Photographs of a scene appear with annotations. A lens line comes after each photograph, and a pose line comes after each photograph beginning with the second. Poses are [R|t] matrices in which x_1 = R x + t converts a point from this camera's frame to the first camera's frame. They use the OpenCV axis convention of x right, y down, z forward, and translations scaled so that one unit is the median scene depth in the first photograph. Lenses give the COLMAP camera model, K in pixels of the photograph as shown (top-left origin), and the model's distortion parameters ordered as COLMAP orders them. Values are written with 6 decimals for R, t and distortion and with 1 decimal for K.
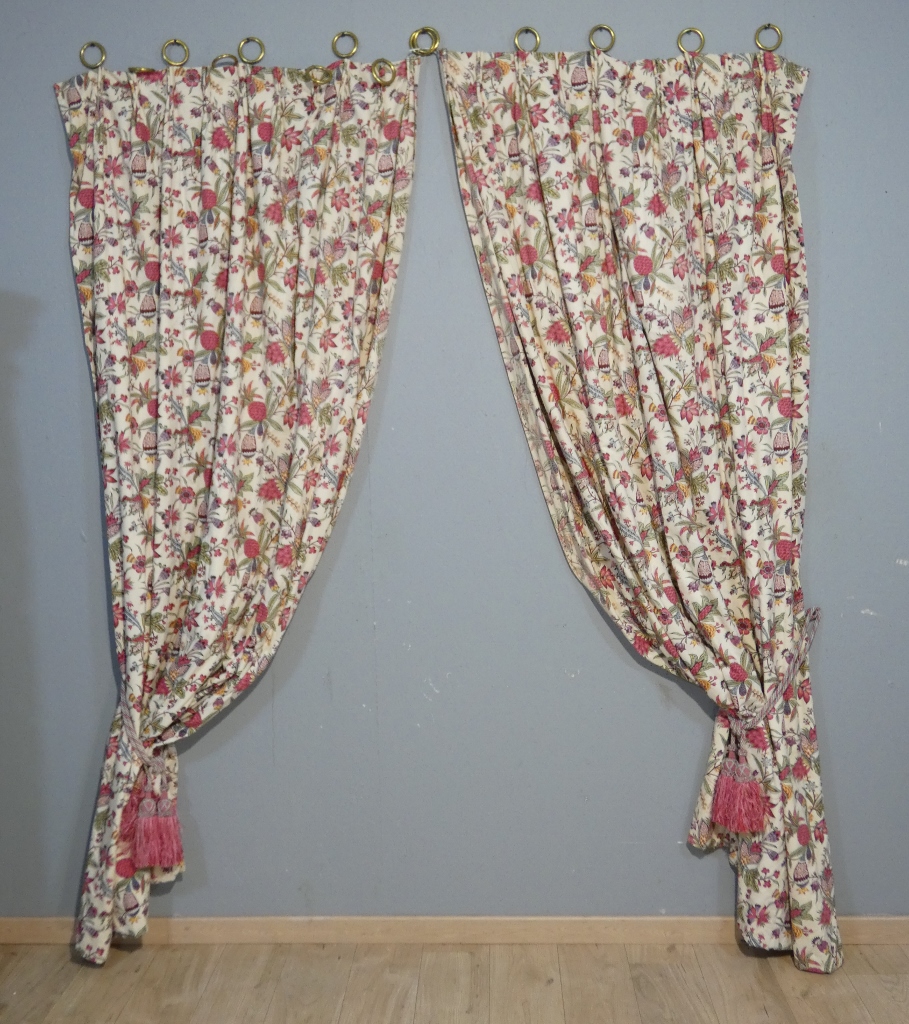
lens RADIAL K [[1146.0, 0, 455.3], [0, 1146.0, 446.2], [0, 0, 1]] dist [-0.016435, 0.011315]
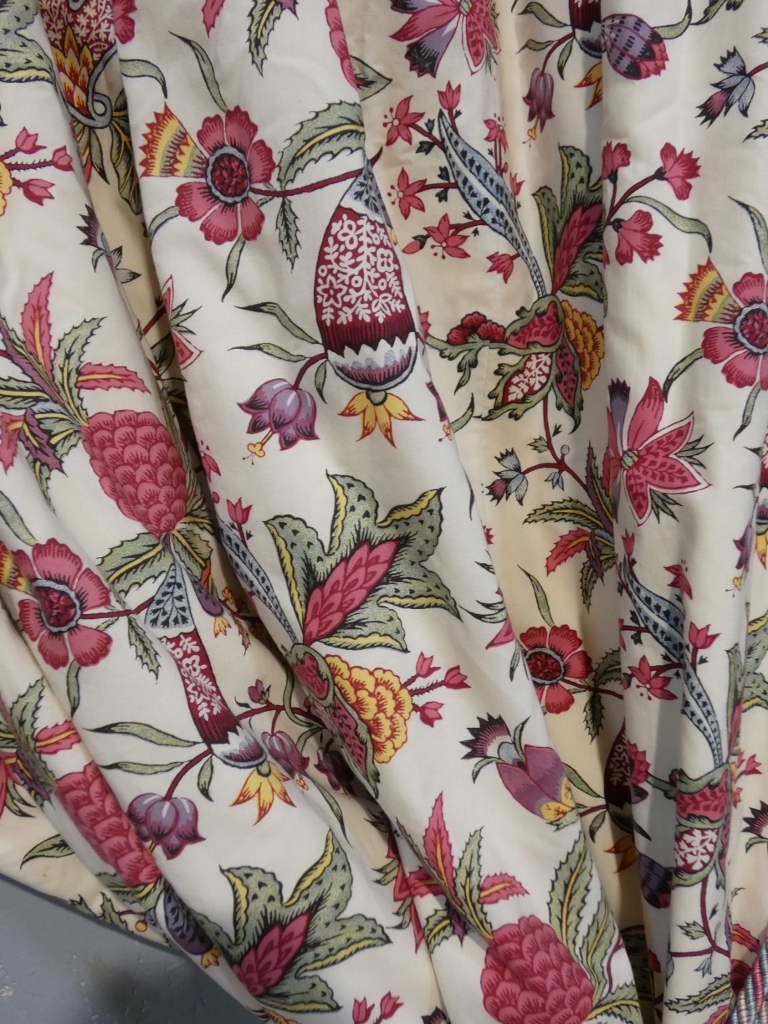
lens RADIAL K [[1040.3, 0, 384.0], [0, 1040.3, 512.0], [0, 0, 1]] dist [-0.001423, -0.027963]
pose [[0.973352, 0.049409, 0.223928, 0.190612], [-0.062659, 0.996656, 0.052452, 0.127217], [-0.220587, -0.065085, 0.973193, 0.862560]]
